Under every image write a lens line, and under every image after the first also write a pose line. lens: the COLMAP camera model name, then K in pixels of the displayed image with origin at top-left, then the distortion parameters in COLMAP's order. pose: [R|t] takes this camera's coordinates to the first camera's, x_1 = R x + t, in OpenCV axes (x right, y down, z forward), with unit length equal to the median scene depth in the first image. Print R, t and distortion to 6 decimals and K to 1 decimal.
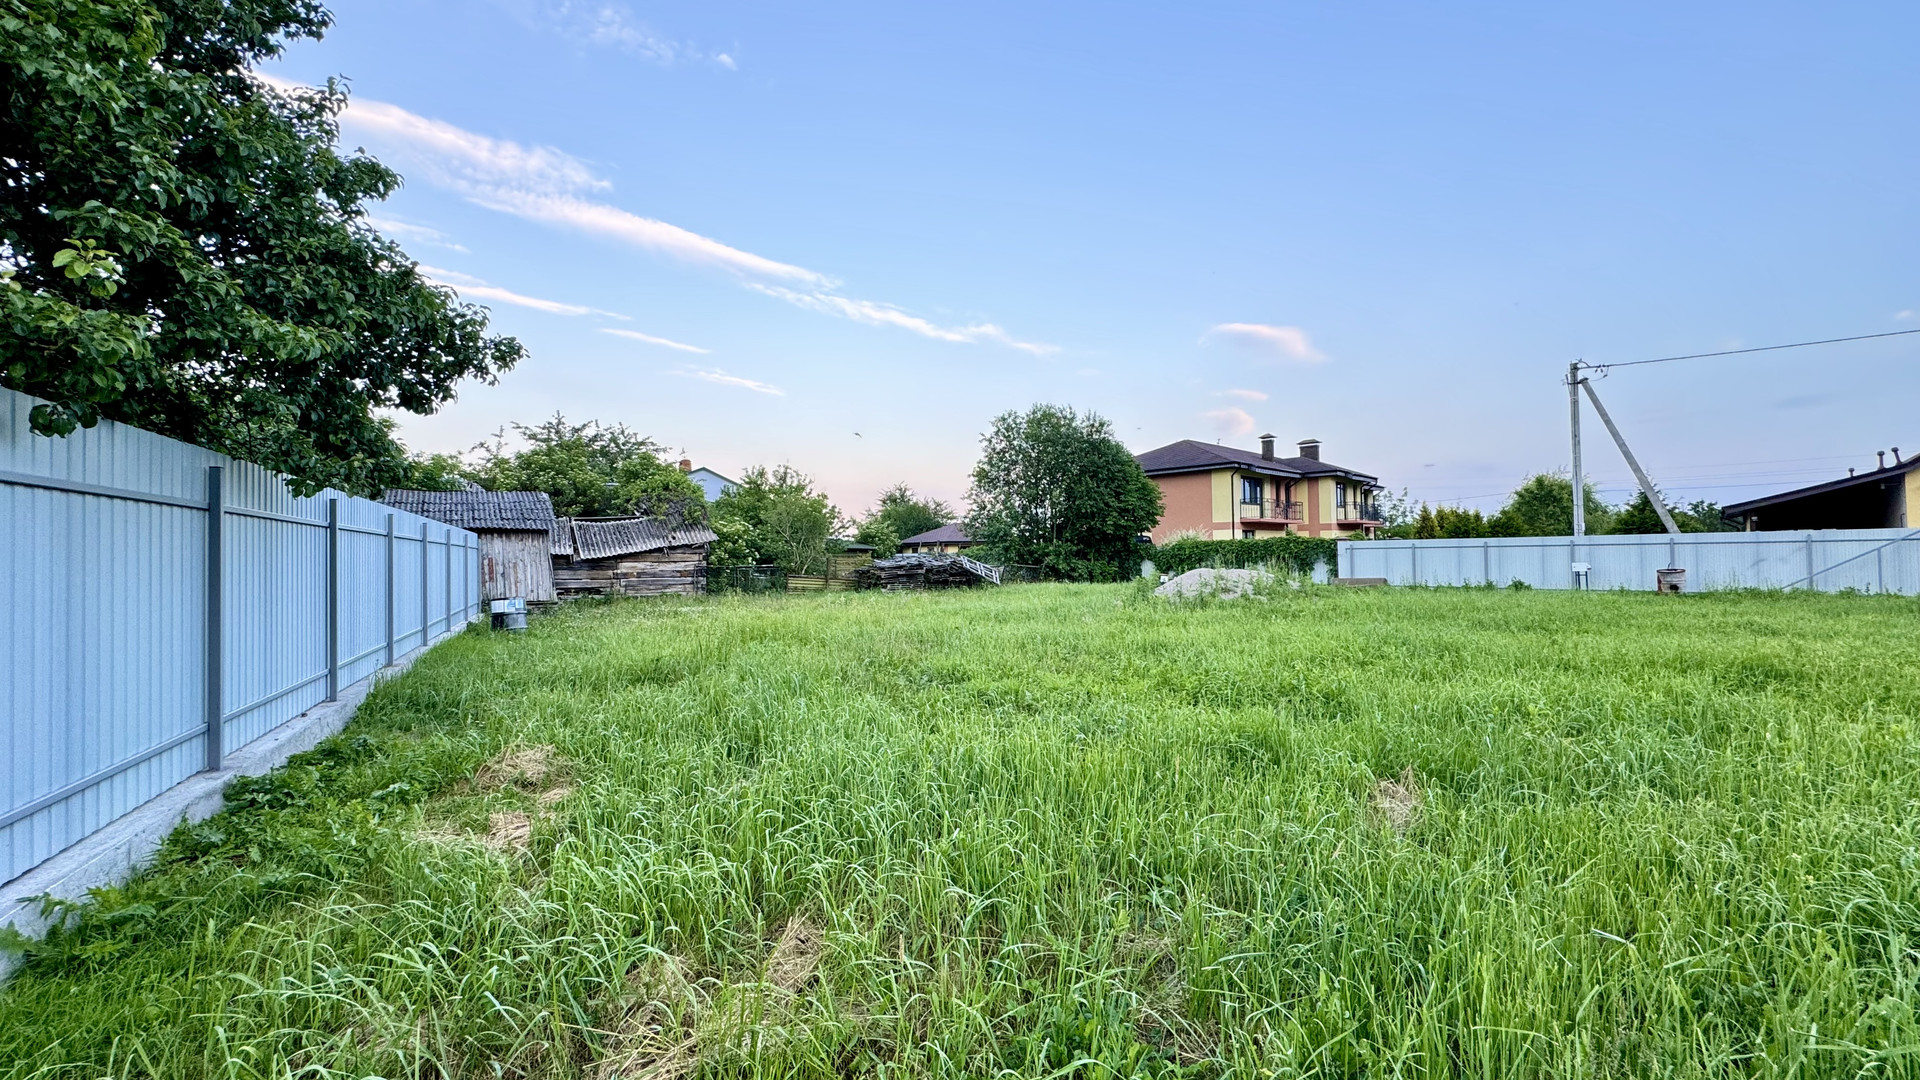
lens RADIAL K [[765.4, 0, 960.0], [0, 765.4, 540.0], [0, 0, 1]] dist [-0.000683, -0.000333]
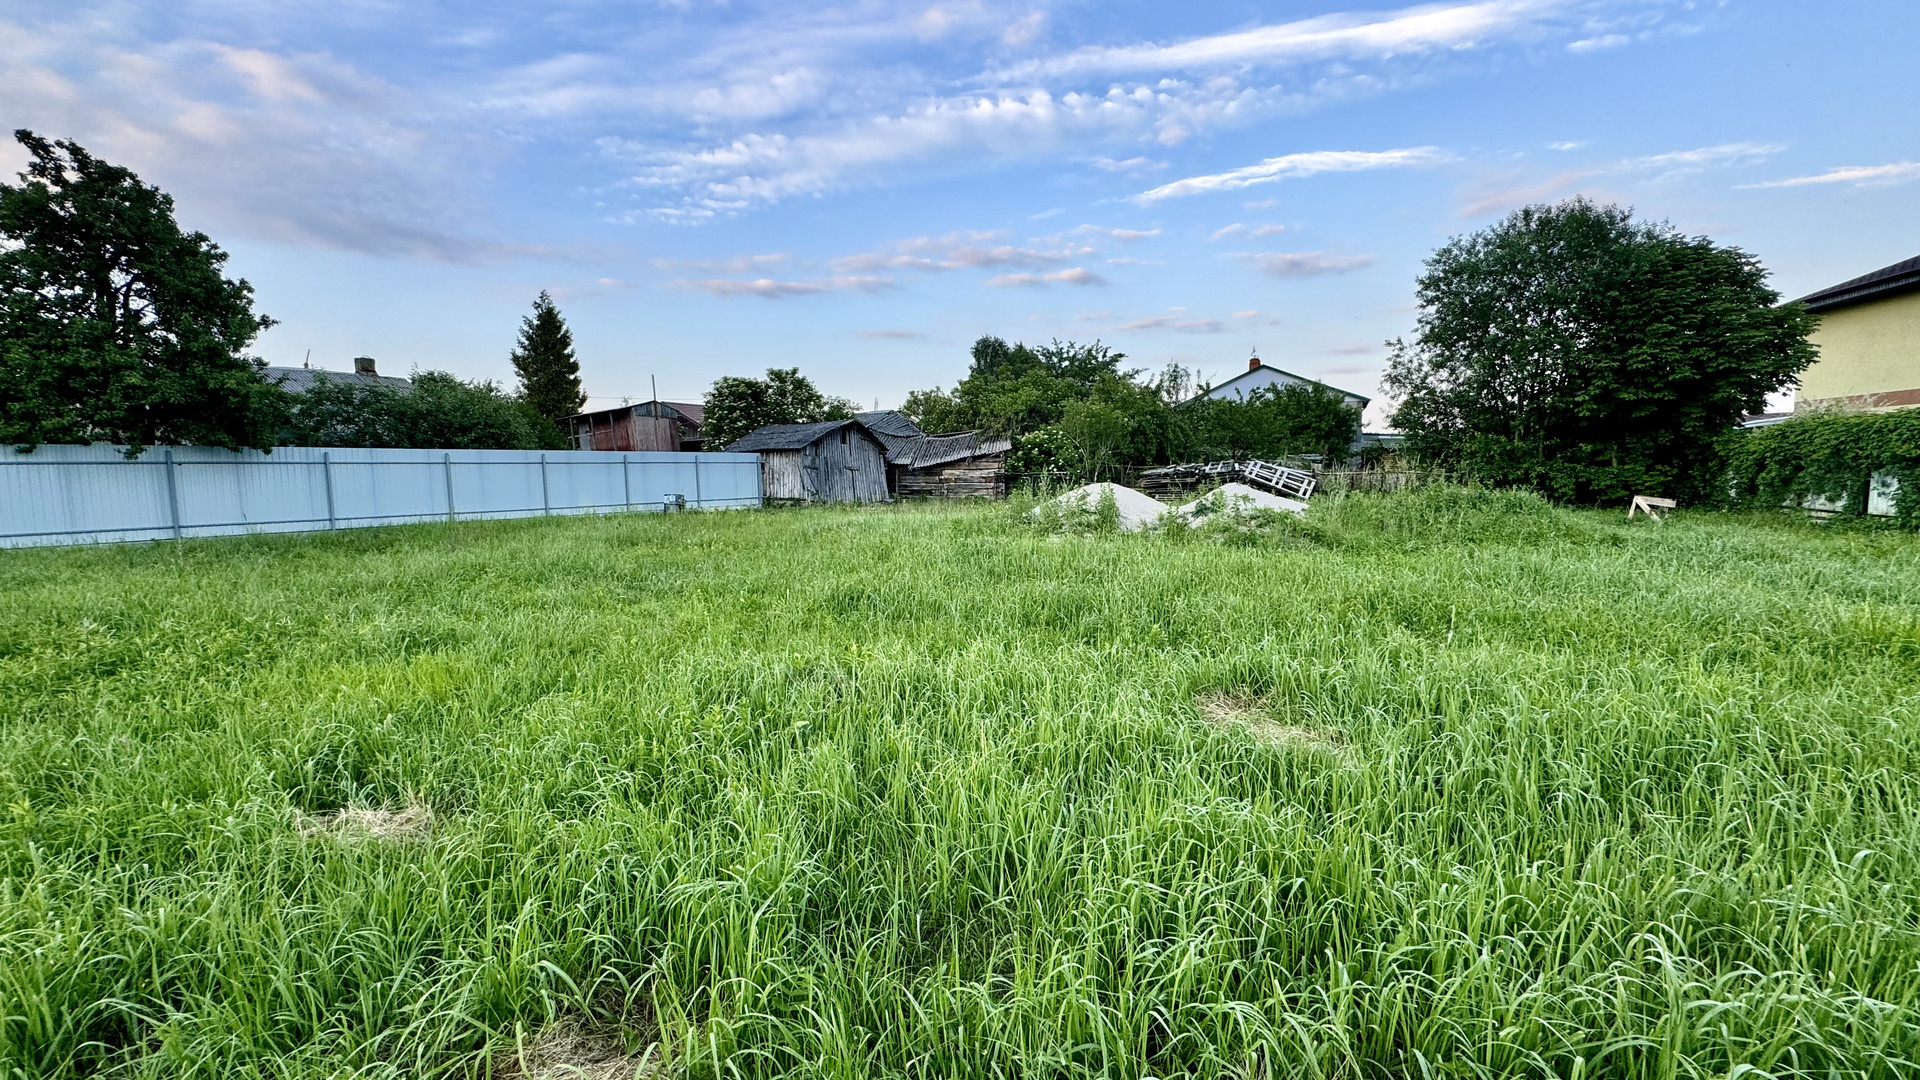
lens RADIAL K [[765.4, 0, 960.0], [0, 765.4, 540.0], [0, 0, 1]] dist [-0.000683, -0.000333]
pose [[0.483330, 0.081452, -0.871641, 0.495845], [0.032251, 0.993330, 0.110706, 0.004348], [0.874844, -0.081619, 0.477479, 0.319622]]
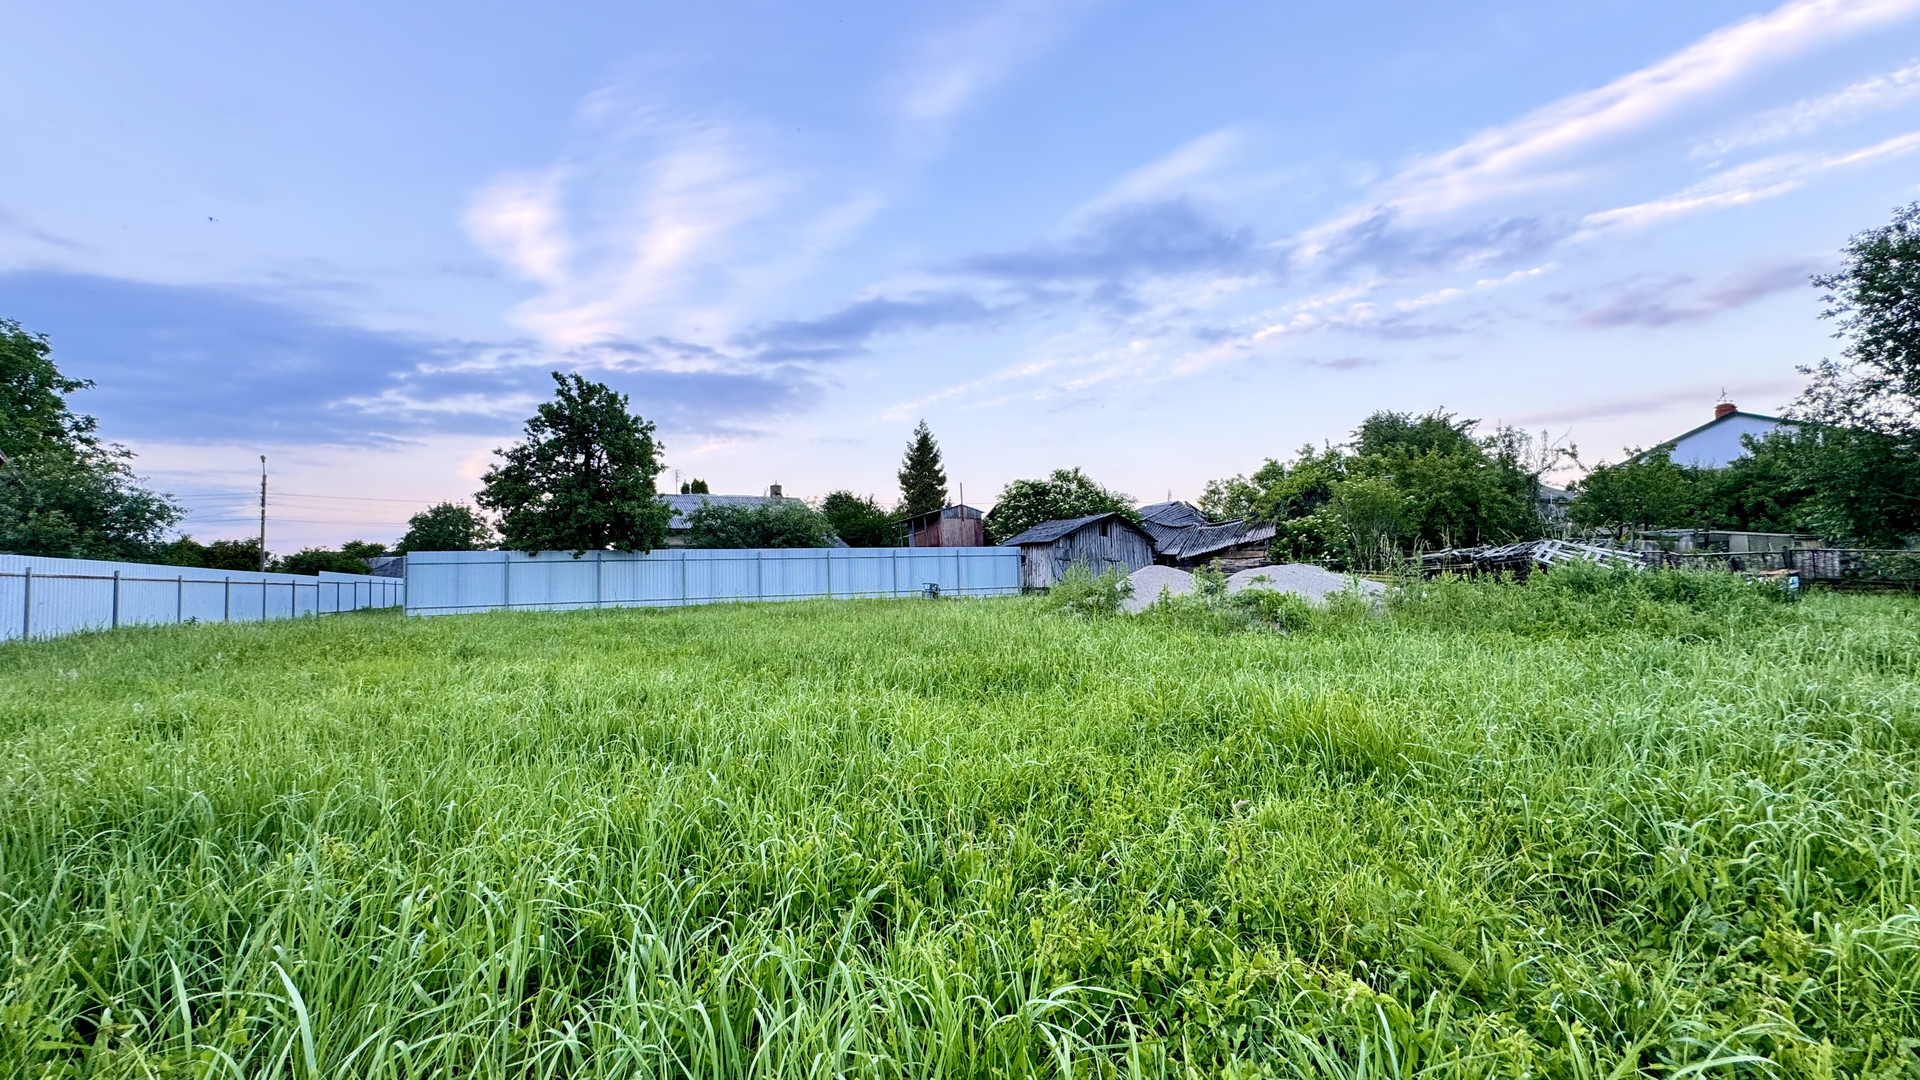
lens RADIAL K [[765.4, 0, 960.0], [0, 765.4, 540.0], [0, 0, 1]] dist [-0.000683, -0.000333]
pose [[-0.029624, -0.034798, -0.998955, 0.575222], [0.049917, 0.998095, -0.036249, 0.017071], [0.998314, -0.050939, -0.027831, 0.486646]]
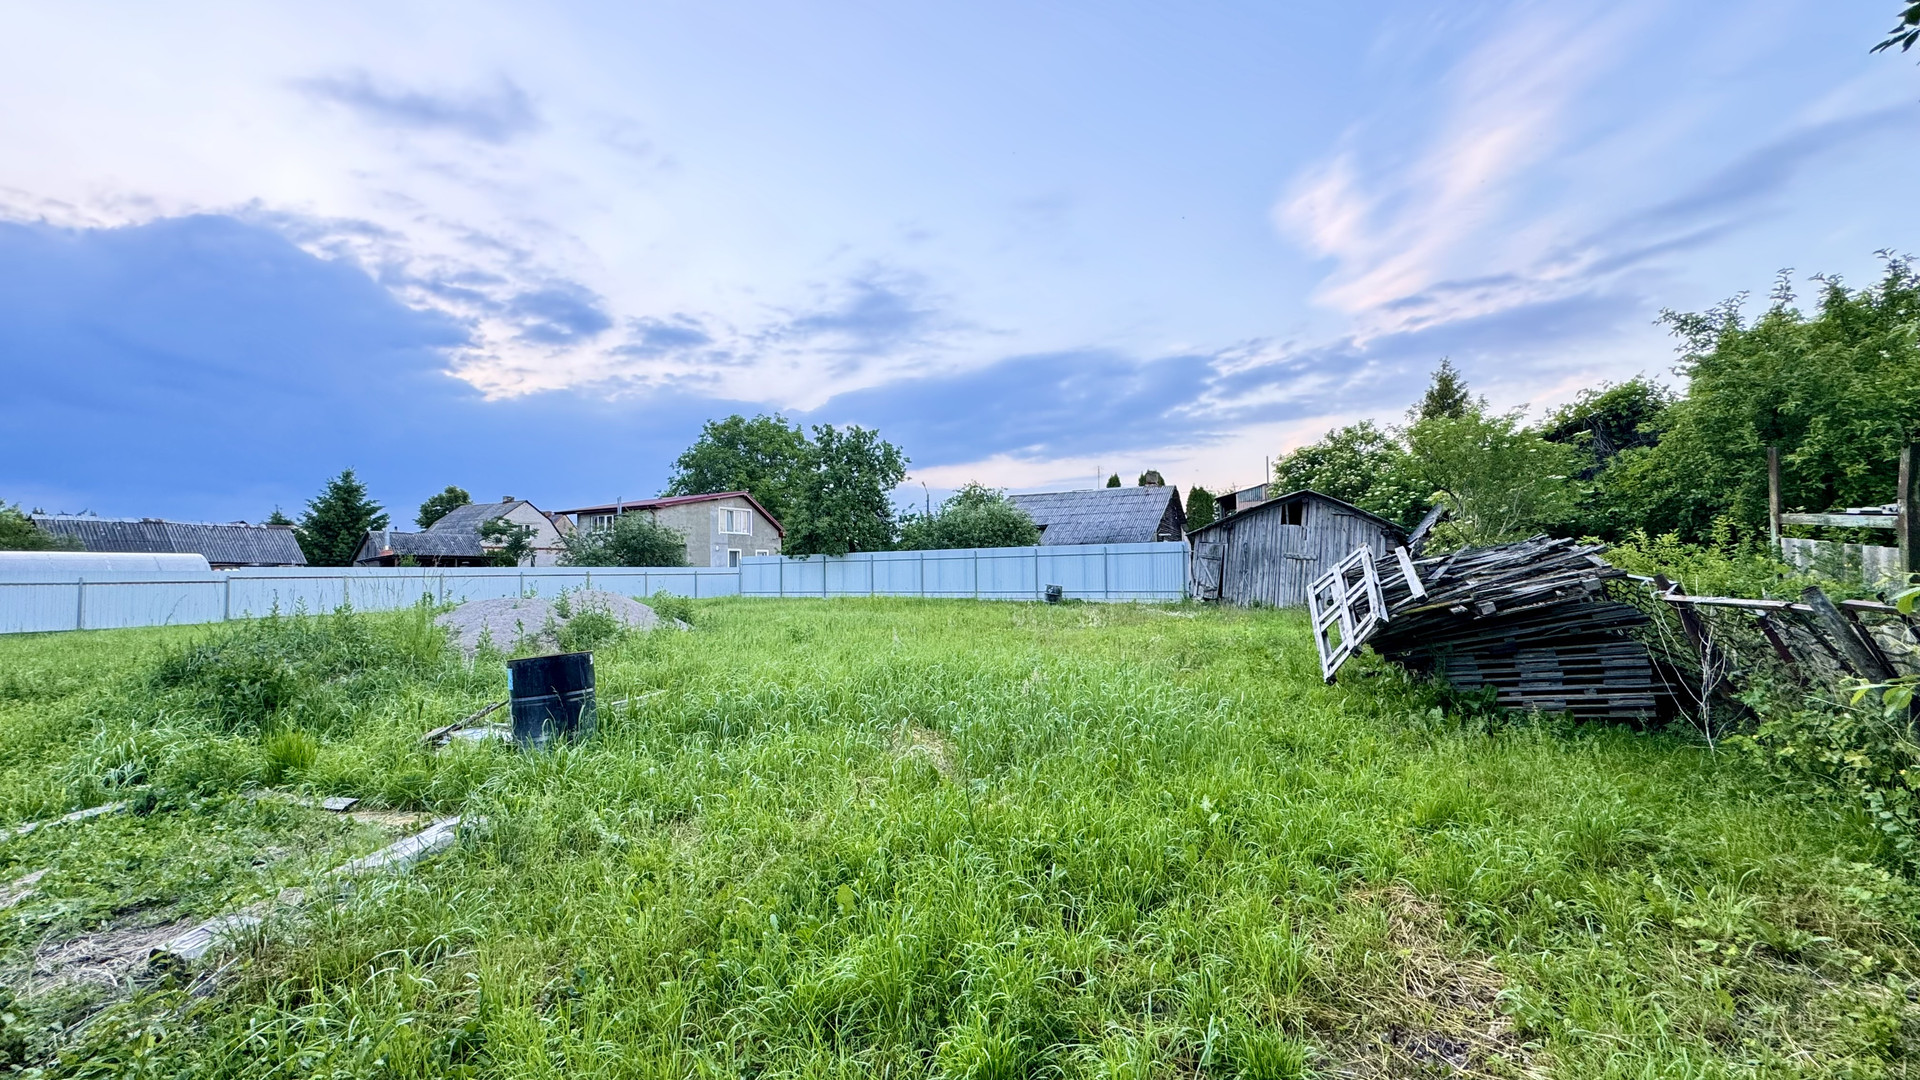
lens RADIAL K [[761.4, 0, 959.1], [0, 761.4, 532.8], [0, 0, 1]] dist [-0.005374, 0.001677]
pose [[-0.851394, 0.005988, -0.524492, 0.237458], [0.043679, 0.997271, -0.059518, 0.021176], [0.522704, -0.073582, -0.849333, 1.042221]]
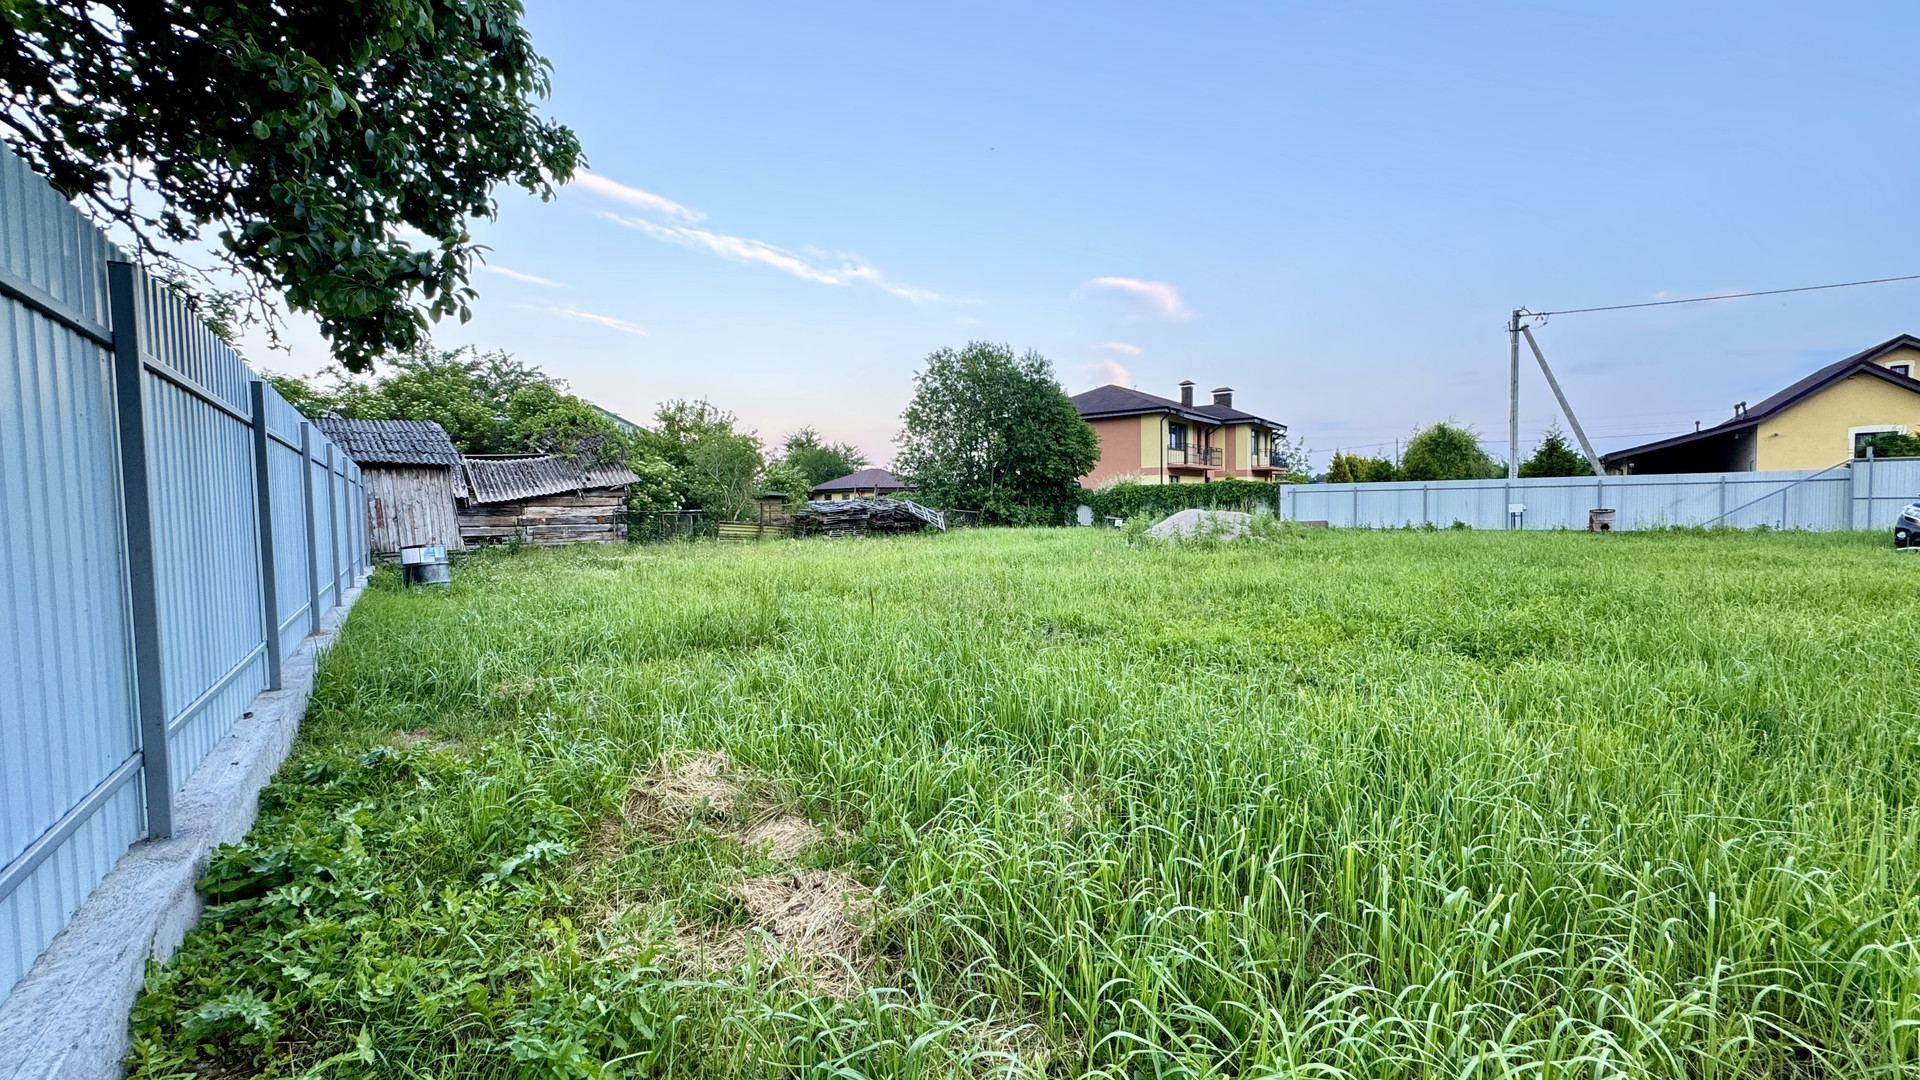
lens RADIAL K [[765.4, 0, 960.0], [0, 765.4, 540.0], [0, 0, 1]] dist [-0.000683, -0.000333]
pose [[0.988864, -0.009061, 0.148547, -0.065500], [-0.000677, 0.997860, 0.065378, 0.007368], [-0.148822, -0.064751, 0.986742, 0.052697]]
